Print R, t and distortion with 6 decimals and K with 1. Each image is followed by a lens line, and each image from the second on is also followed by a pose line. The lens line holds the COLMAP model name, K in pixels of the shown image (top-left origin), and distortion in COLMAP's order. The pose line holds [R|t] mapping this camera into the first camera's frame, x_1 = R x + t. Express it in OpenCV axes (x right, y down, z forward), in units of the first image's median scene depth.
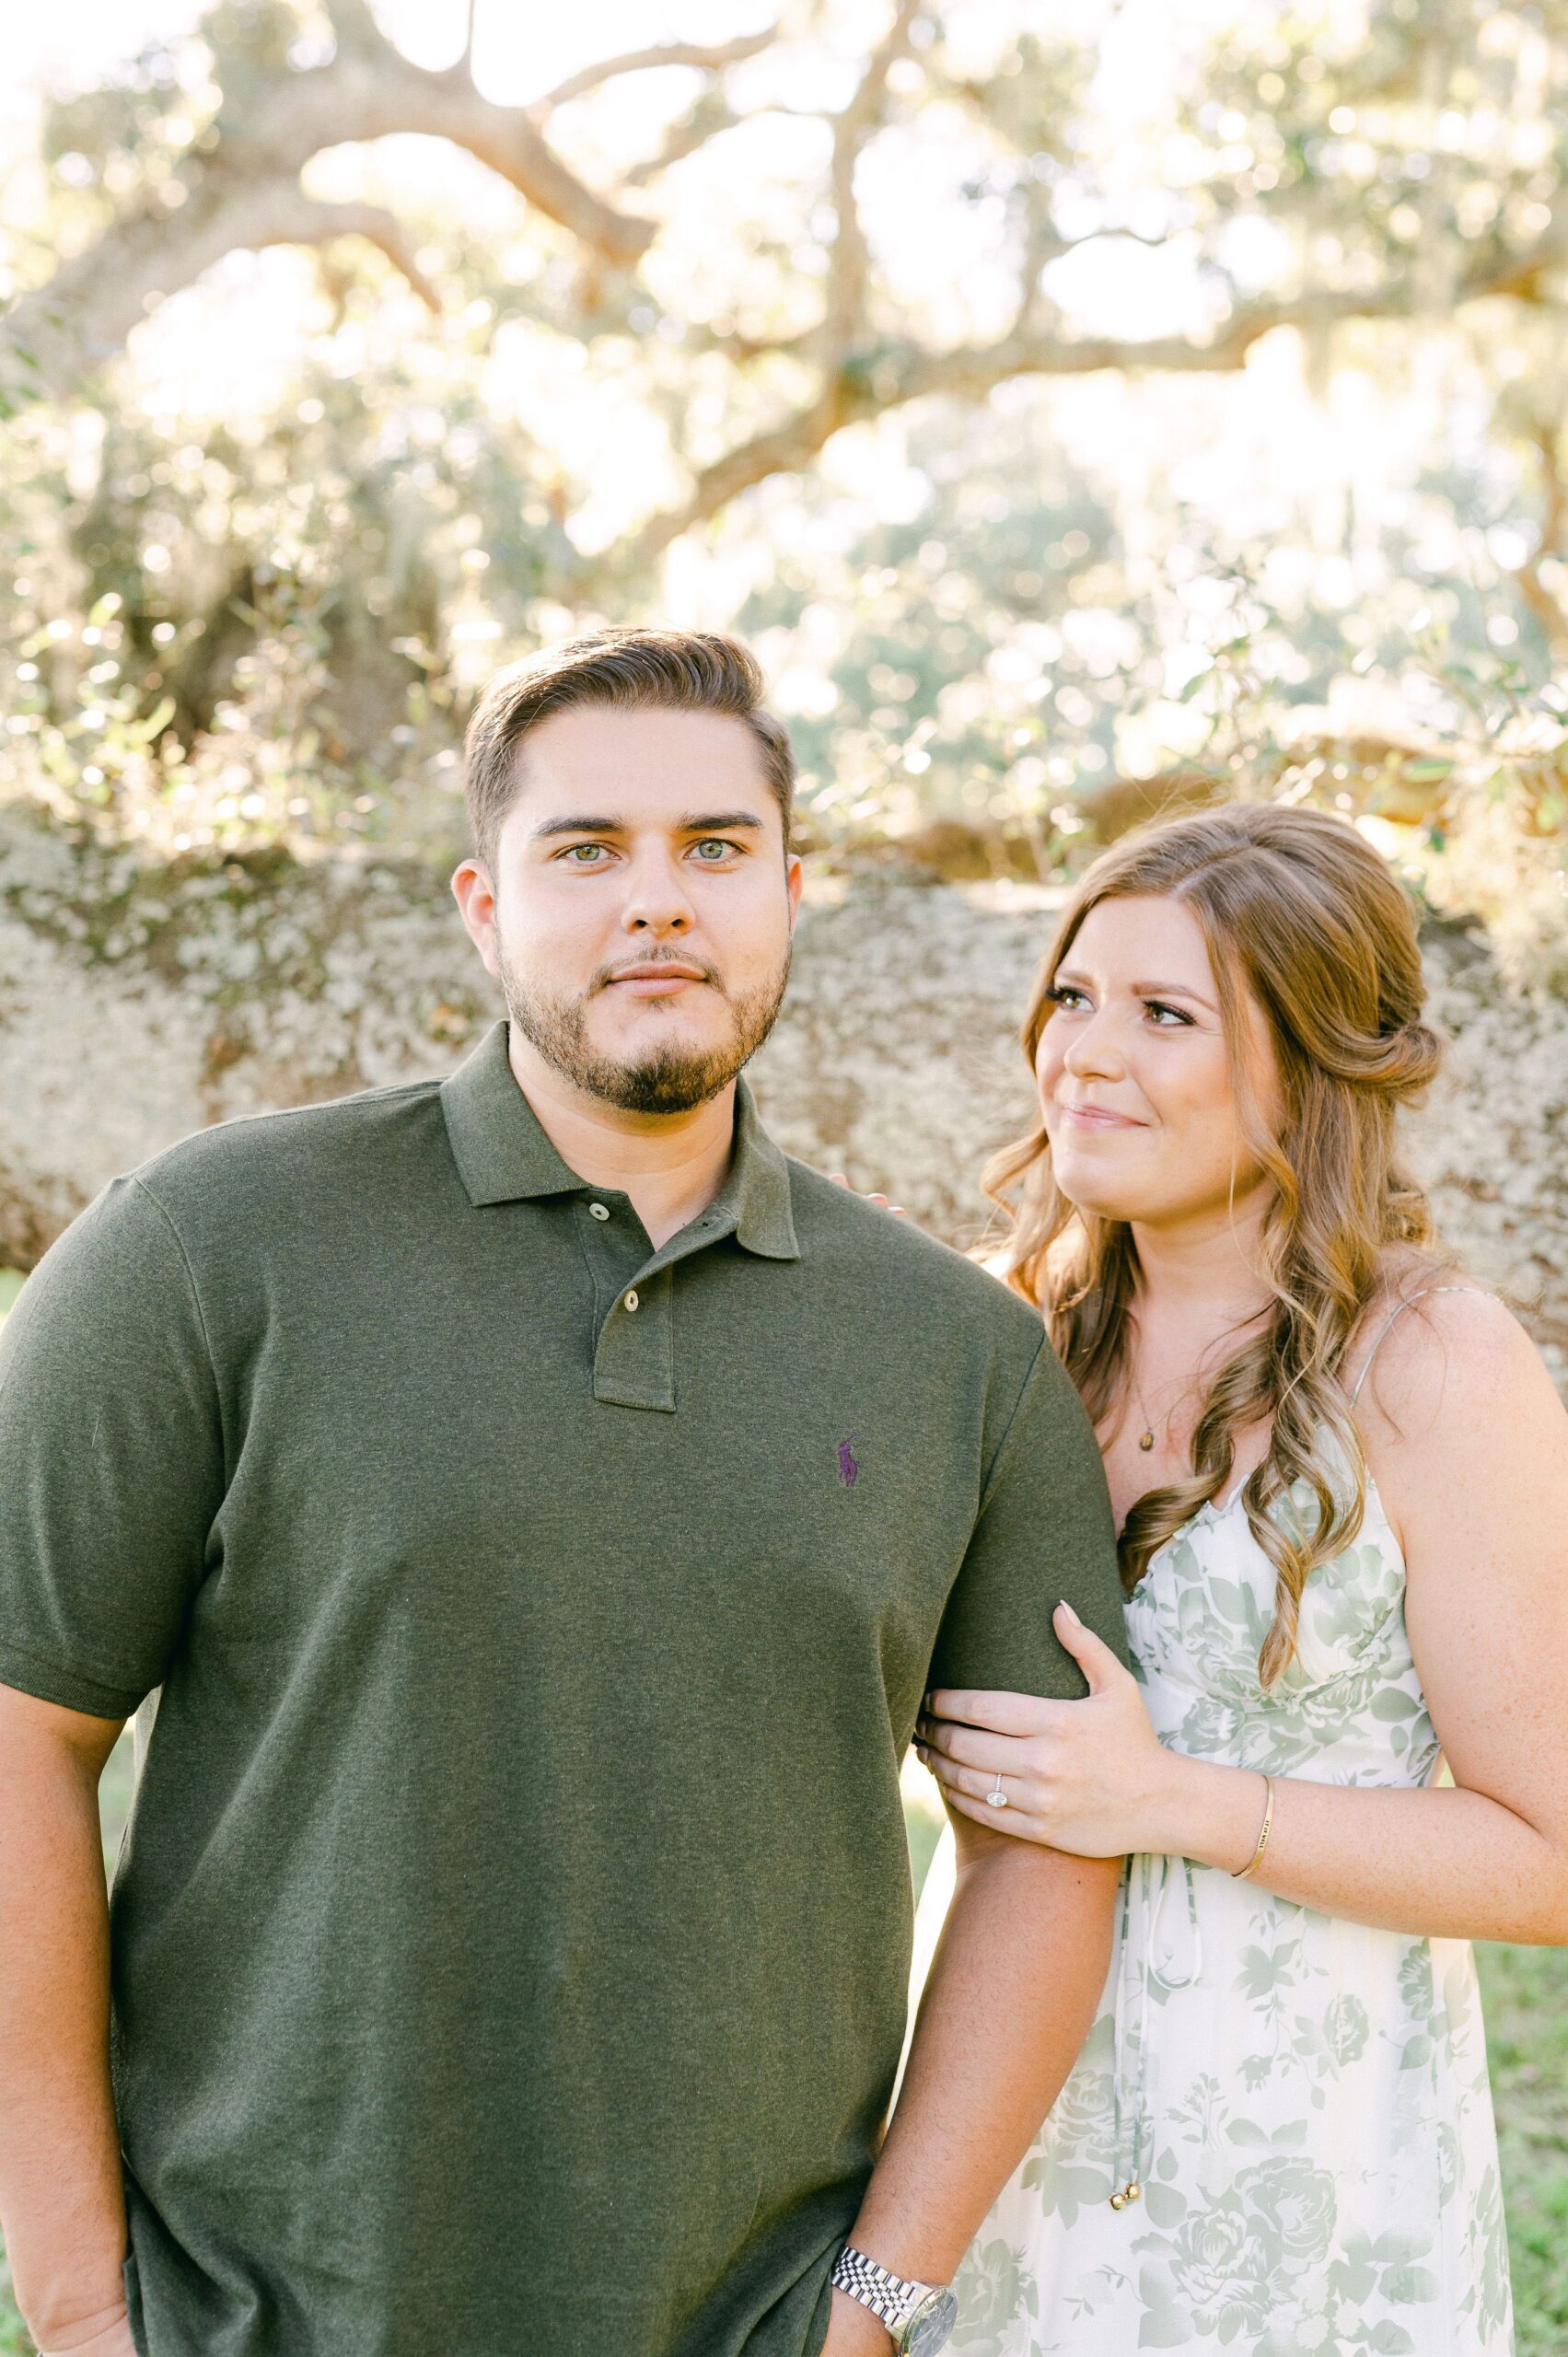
lens RADIAL K [[3296.8, 0, 776.9], [0, 3296.8, 1166.9], [0, 0, 1]] dist [-0.001626, 0.001198]
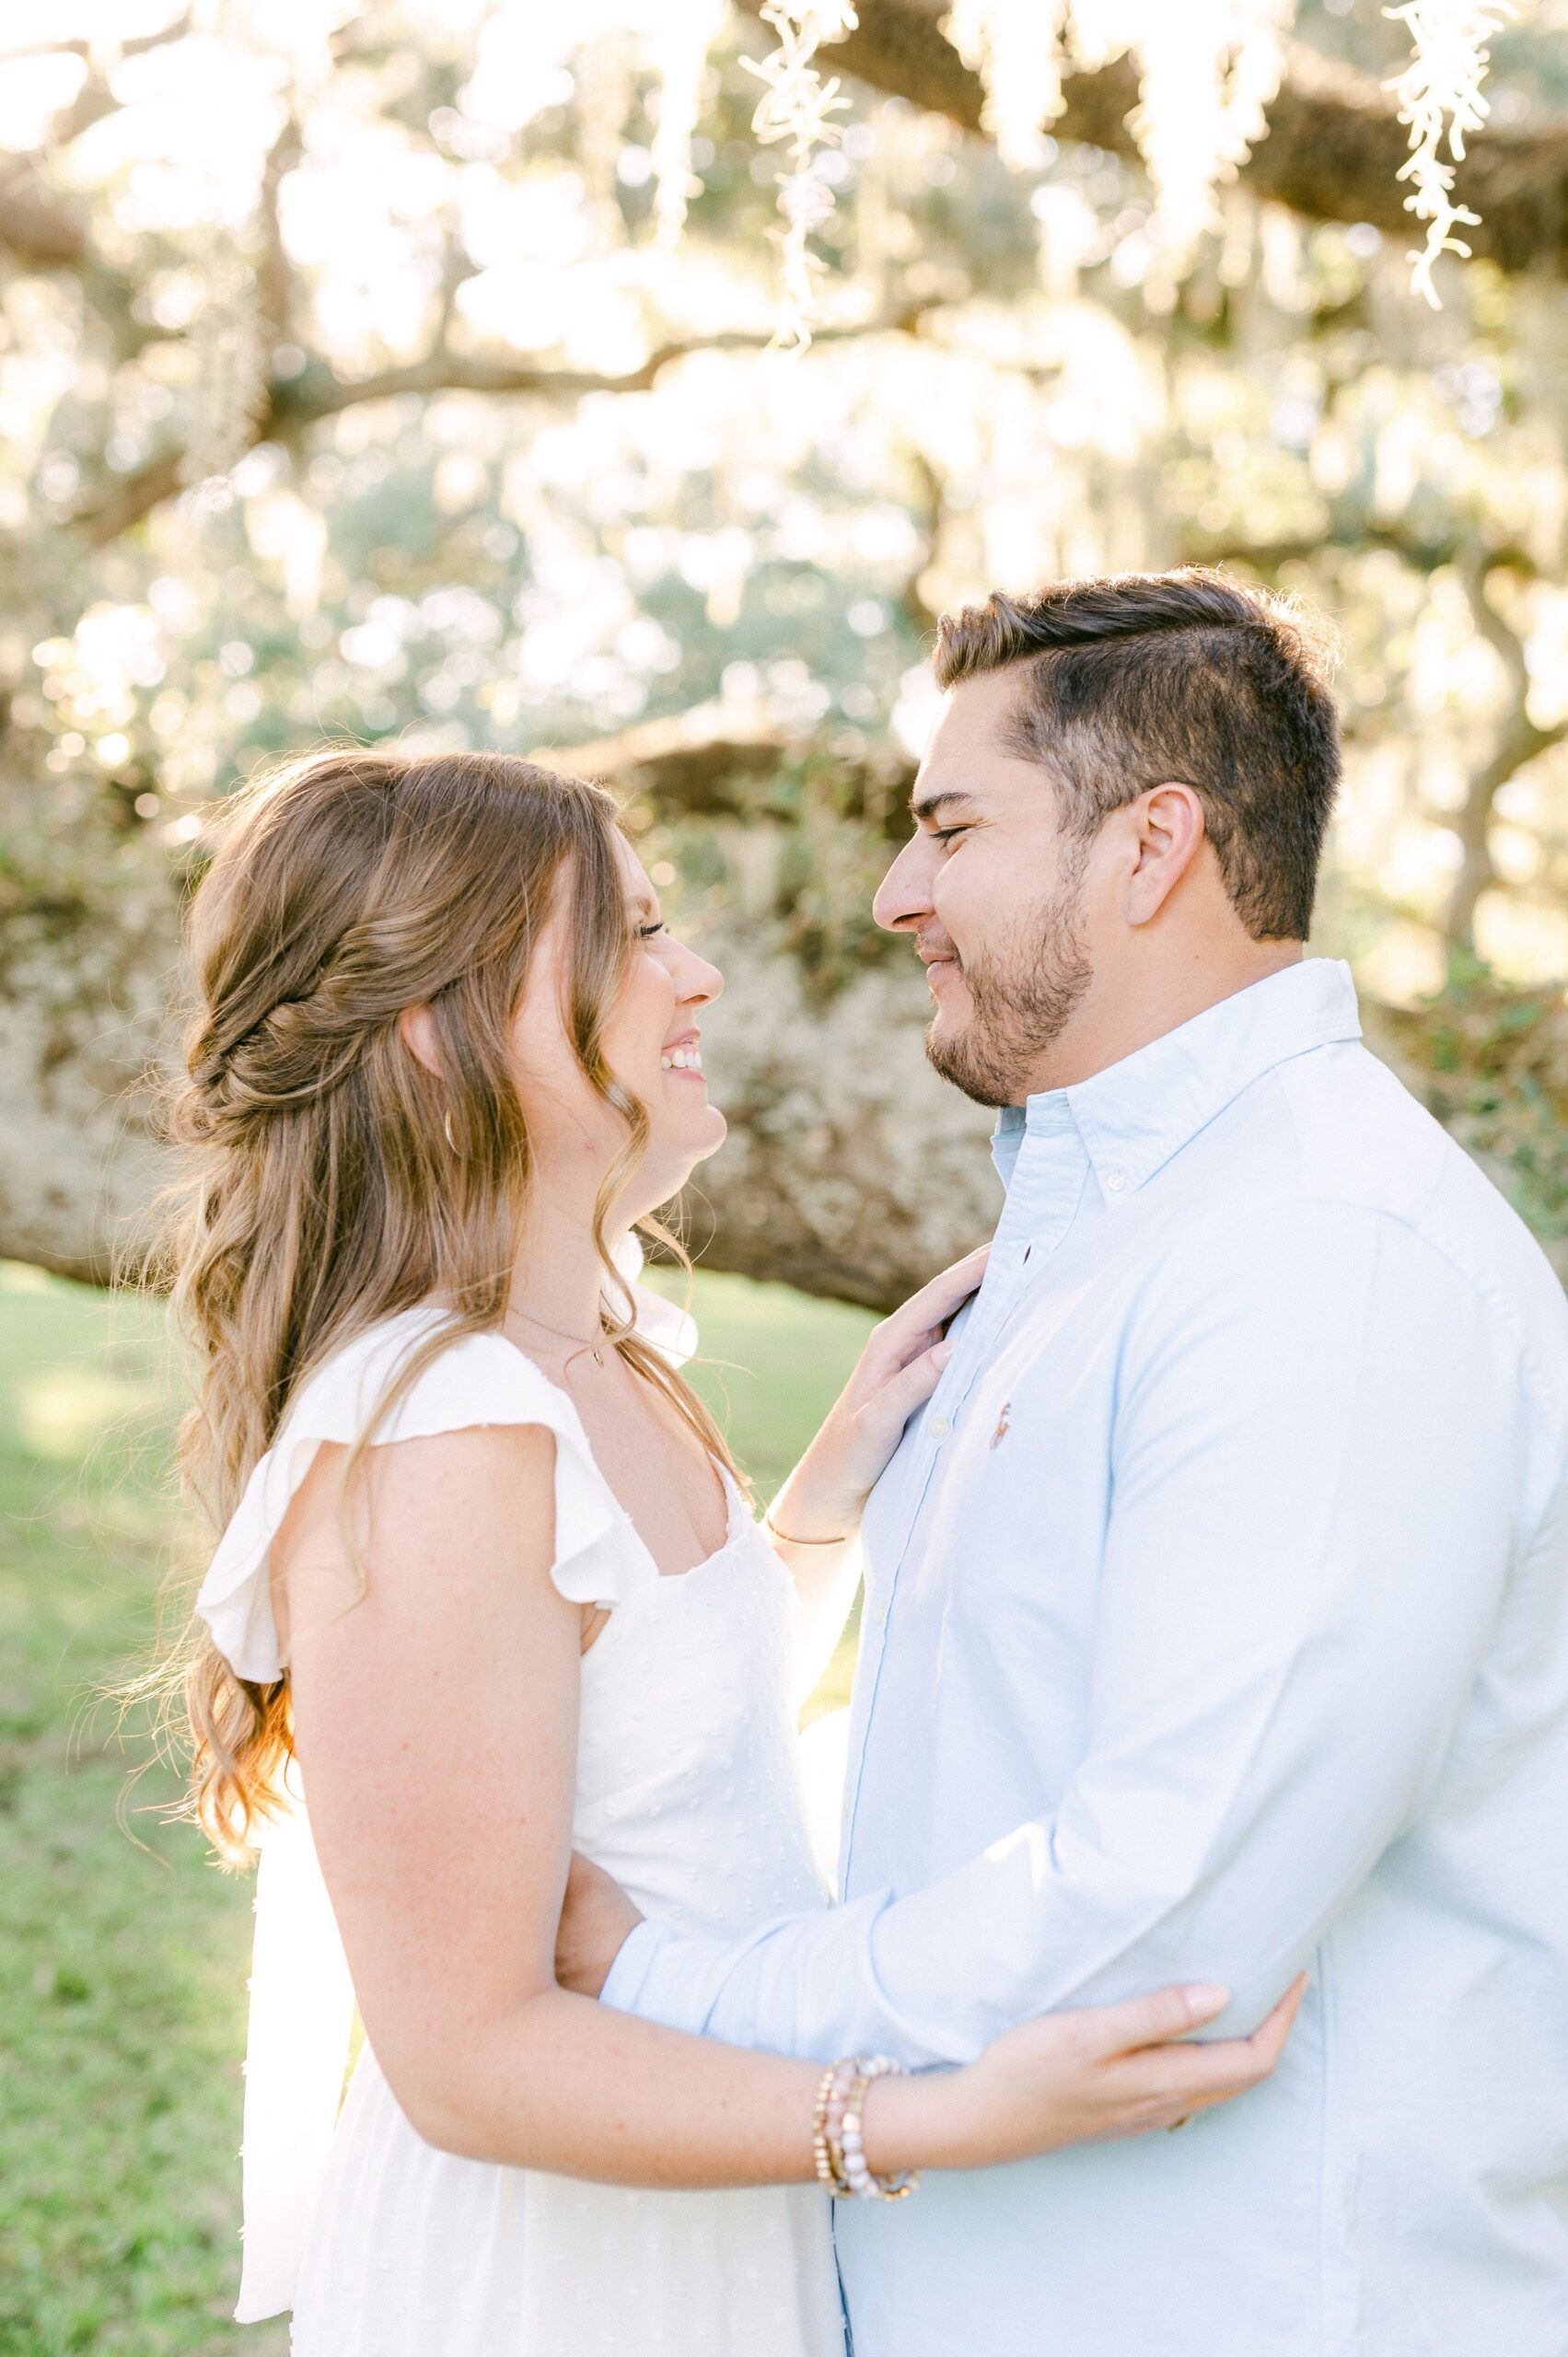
lens RADIAL K [[3510.9, 0, 825.9], [0, 3510.9, 1124.7], [0, 0, 1]] dist [-0.010580, -0.083763]
pose [[0.979261, -0.009940, 0.202359, -0.149250], [0.012720, 0.999842, -0.012439, 0.015032], [-0.202204, 0.014755, 0.979232, -0.439169]]
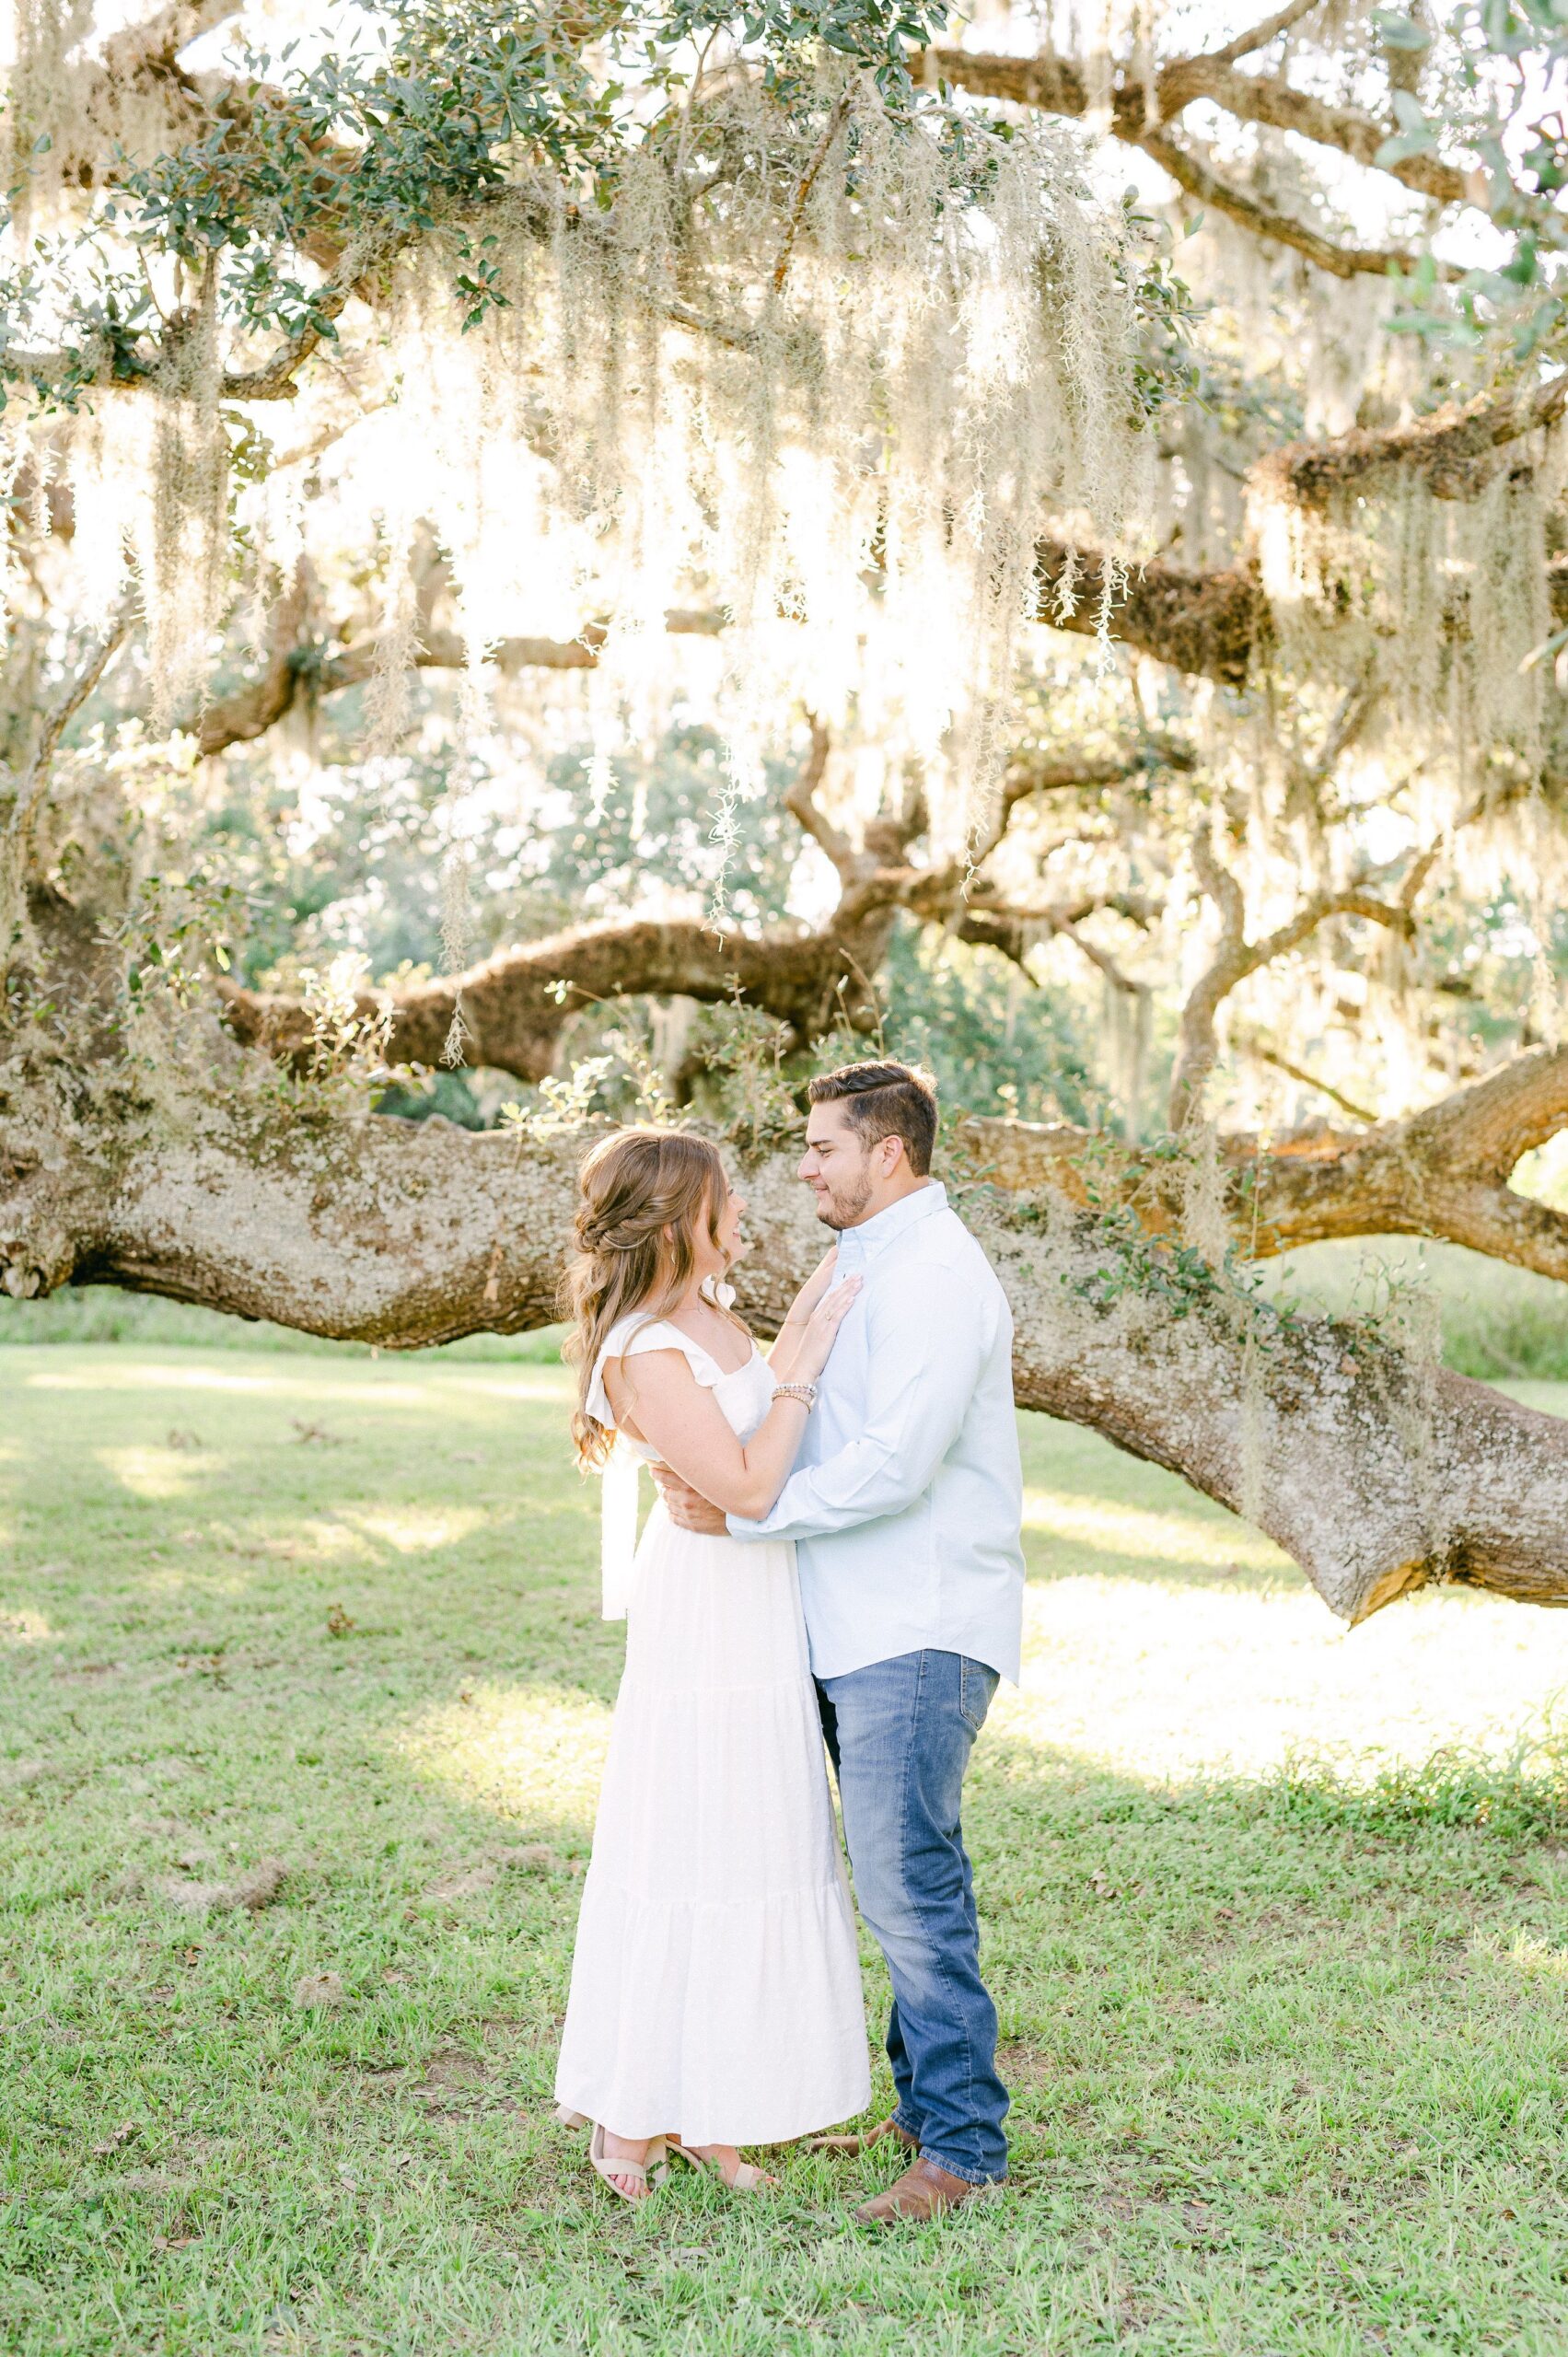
lens RADIAL K [[3353.5, 0, 773.5], [0, 3353.5, 1198.7], [0, 0, 1]] dist [-0.000424, -0.013911]
pose [[0.975615, -0.020385, 0.218540, -0.372604], [0.026365, 0.999353, -0.024482, 0.029205], [-0.217899, 0.029647, 0.975521, -1.400730]]
